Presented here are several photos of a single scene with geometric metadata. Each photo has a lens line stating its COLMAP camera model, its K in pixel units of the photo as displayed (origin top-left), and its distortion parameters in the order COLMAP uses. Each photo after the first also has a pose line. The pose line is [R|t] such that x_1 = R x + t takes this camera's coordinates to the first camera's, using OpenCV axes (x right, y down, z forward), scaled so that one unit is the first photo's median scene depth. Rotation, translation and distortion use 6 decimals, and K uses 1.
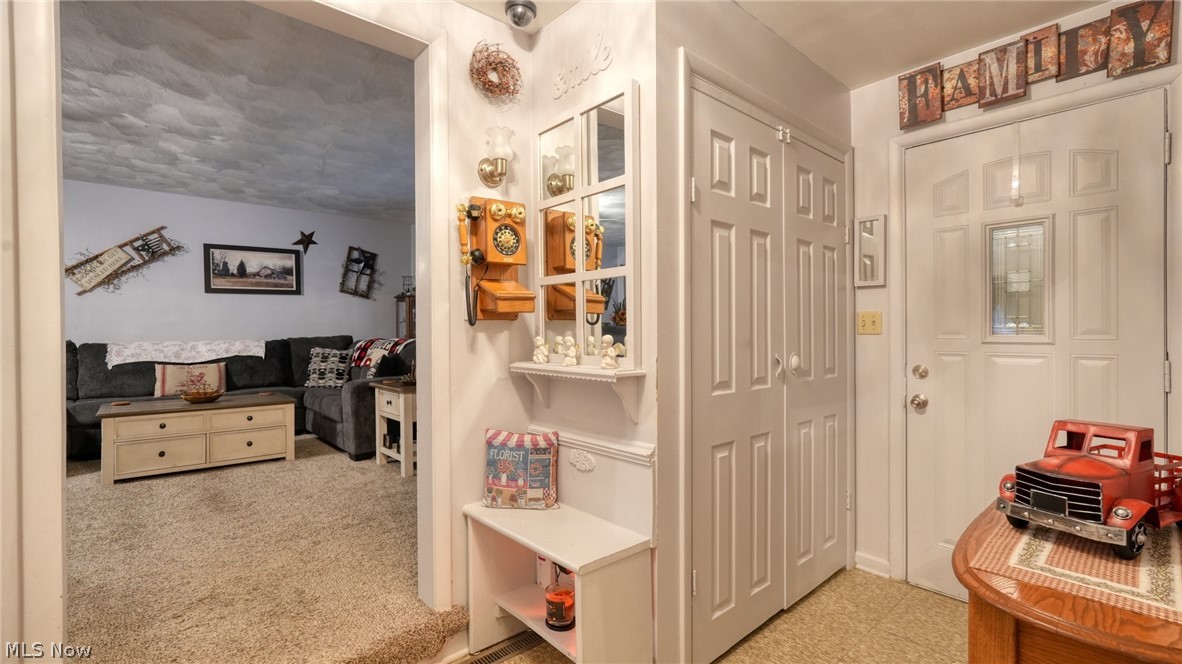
lens RADIAL K [[516.3, 0, 594.2], [0, 516.3, 333.2], [0, 0, 1]] dist [-0.012627, 0.005332]
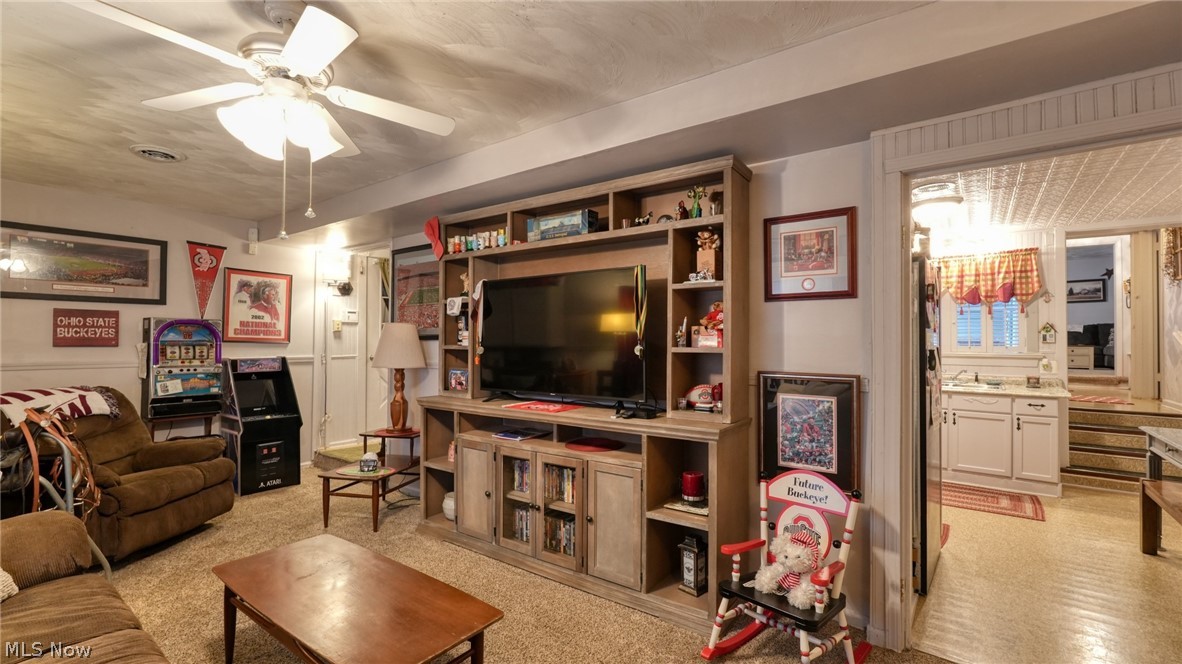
lens RADIAL K [[516.3, 0, 589.7], [0, 516.3, 331.4], [0, 0, 1]] dist [-0.012627, 0.005332]
pose [[0.206209, -0.007209, -0.978481, 1.007944], [-0.009632, 0.999909, -0.009397, 0.080925], [0.978461, 0.011362, 0.206121, -1.426954]]
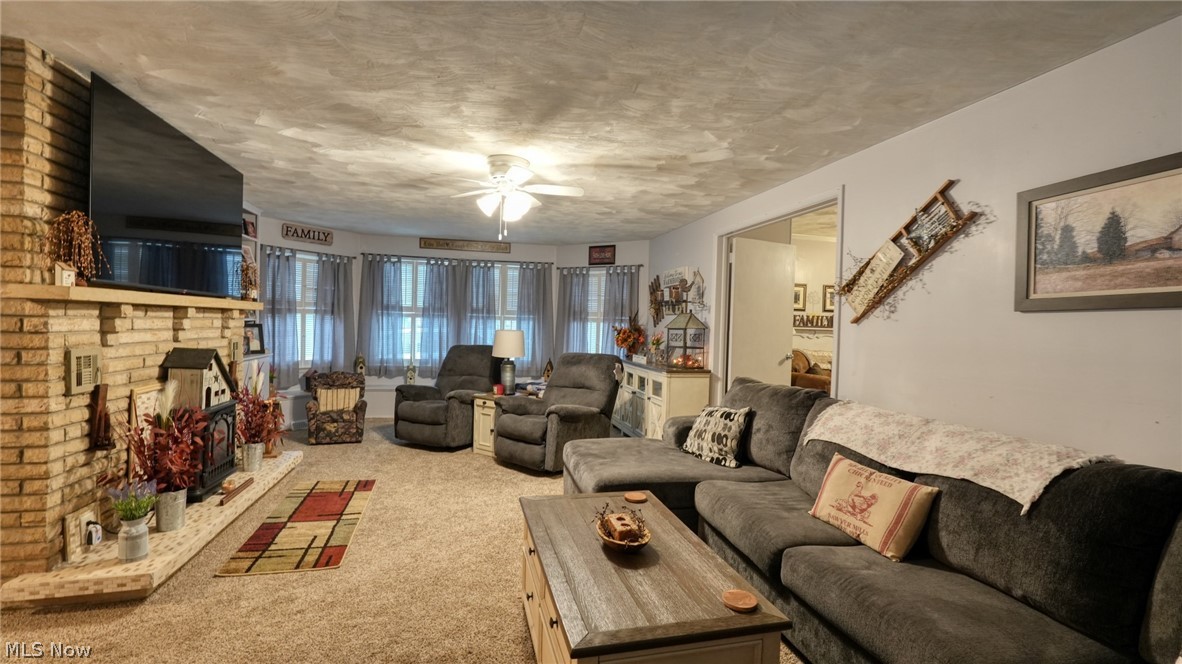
lens RADIAL K [[516.3, 0, 586.7], [0, 516.3, 334.0], [0, 0, 1]] dist [-0.012627, 0.005332]
pose [[-0.466197, 0.011129, -0.884611, -0.231821], [-0.033604, 0.998977, 0.030278, -0.062222], [0.884042, 0.043842, -0.465346, 0.895086]]
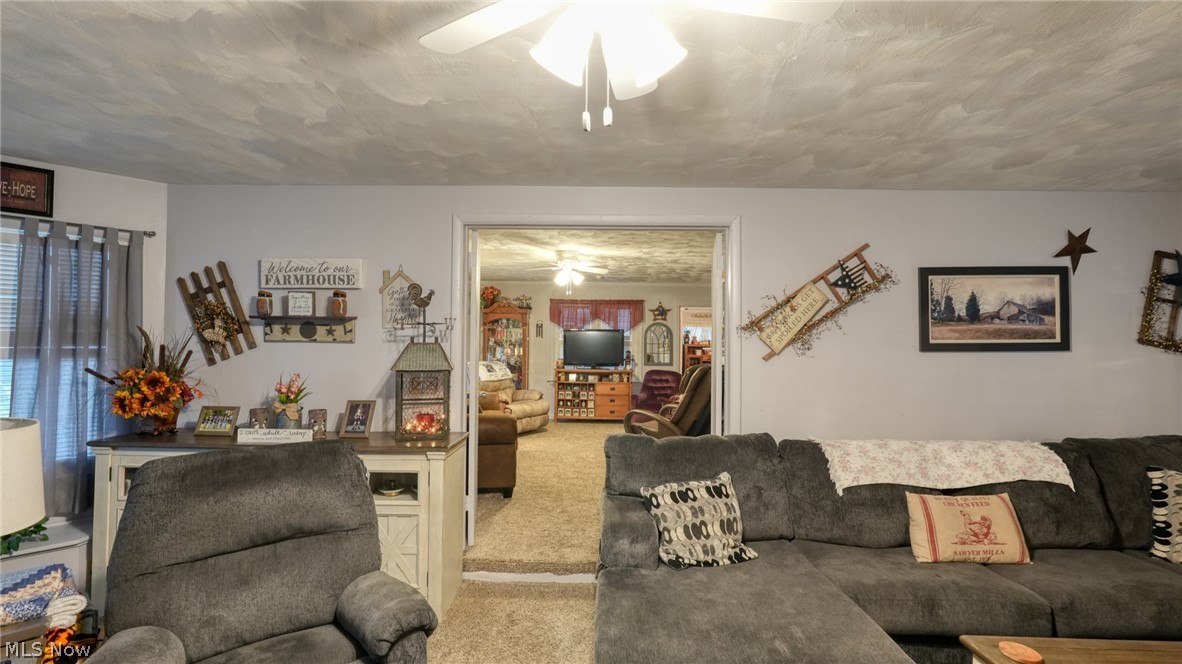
lens RADIAL K [[516.3, 0, 590.6], [0, 516.3, 333.1], [0, 0, 1]] dist [-0.012627, 0.005332]
pose [[0.741204, -0.003166, -0.671273, -0.650157], [-0.019994, 0.999441, -0.026790, -0.077463], [0.670982, 0.033278, 0.740726, 0.319492]]
